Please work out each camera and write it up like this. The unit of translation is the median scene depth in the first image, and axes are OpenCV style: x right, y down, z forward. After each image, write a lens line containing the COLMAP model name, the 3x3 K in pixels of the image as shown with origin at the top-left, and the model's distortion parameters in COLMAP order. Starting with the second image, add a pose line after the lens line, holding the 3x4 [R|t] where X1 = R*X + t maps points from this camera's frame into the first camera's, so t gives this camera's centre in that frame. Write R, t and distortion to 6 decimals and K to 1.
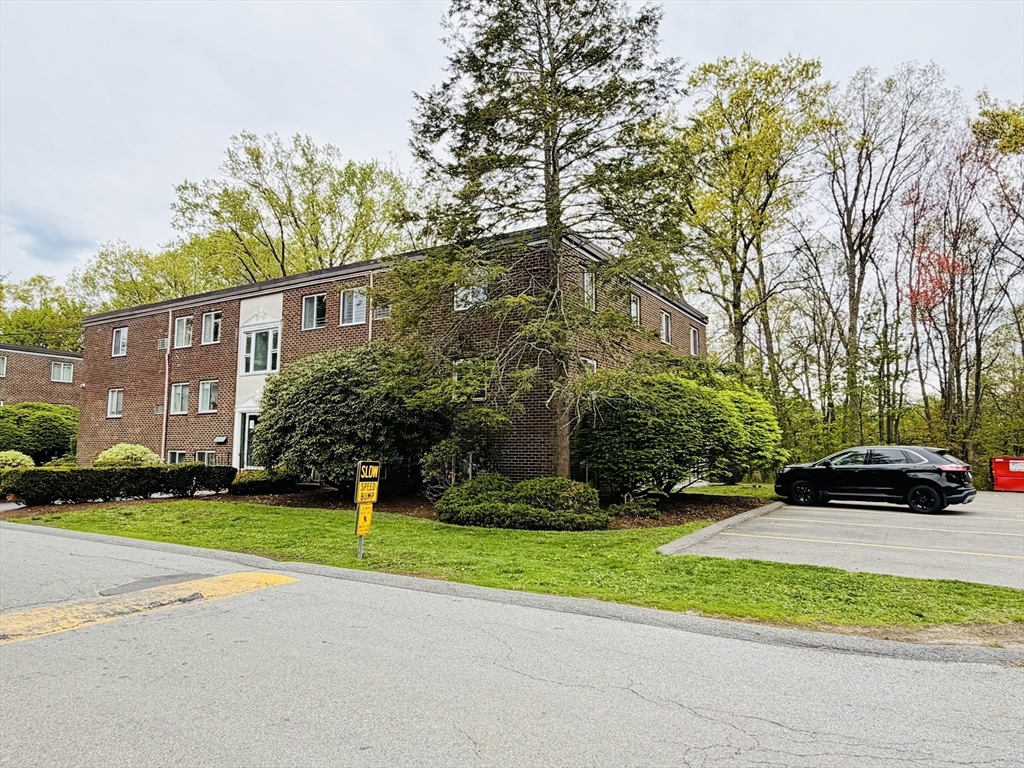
lens RADIAL K [[659.3, 0, 513.7], [0, 659.3, 385.4], [0, 0, 1]] dist [0.000203, -0.000025]
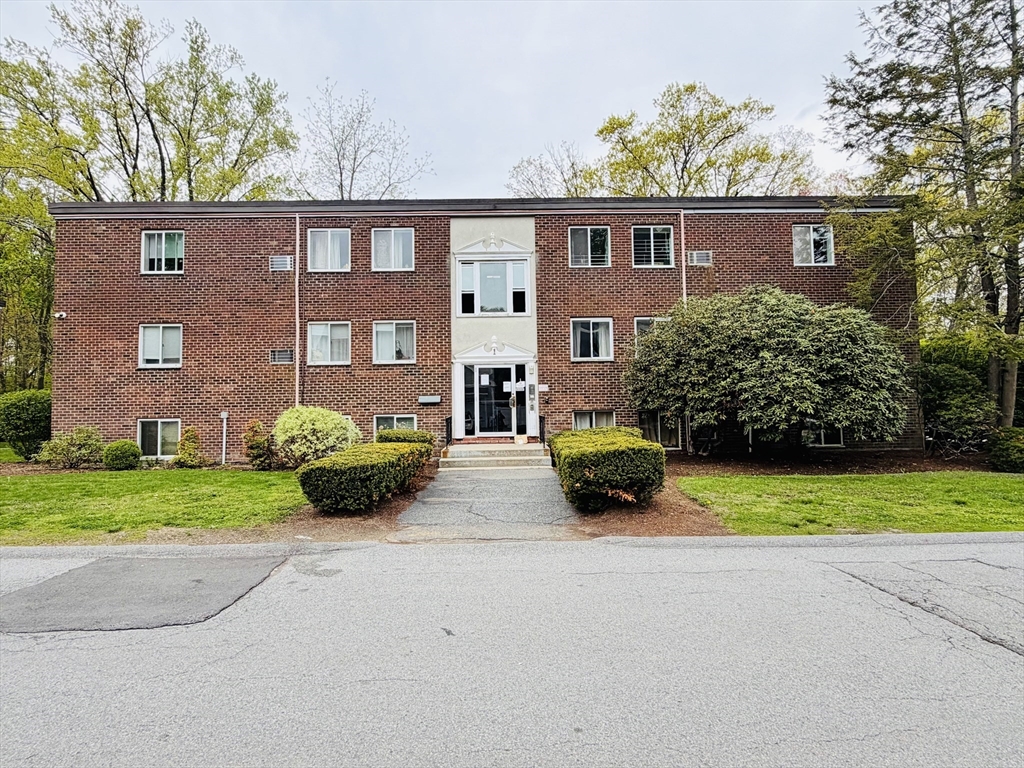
lens RADIAL K [[565.1, 0, 511.8], [0, 565.1, 379.9], [0, 0, 1]] dist [-0.006730, -0.001250]
pose [[0.842368, 0.011382, 0.538783, -0.705336], [-0.035107, 0.998812, 0.033788, 0.034221], [-0.537759, -0.047377, 0.841767, 0.399443]]
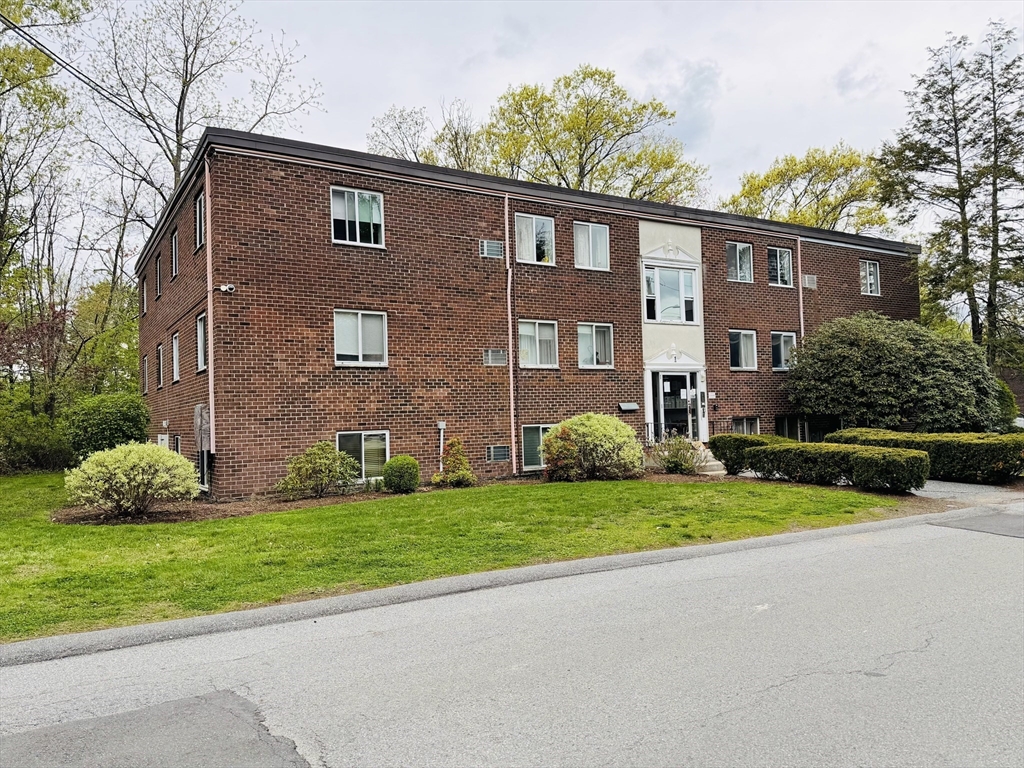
lens RADIAL K [[754.1, 0, 509.6], [0, 754.1, 388.5], [0, 0, 1]] dist [0.091552, -0.002539]
pose [[0.452203, 0.020899, 0.891670, -1.237772], [-0.057962, 0.998301, 0.005997, 0.064060], [-0.890030, -0.054395, 0.452646, 0.729645]]
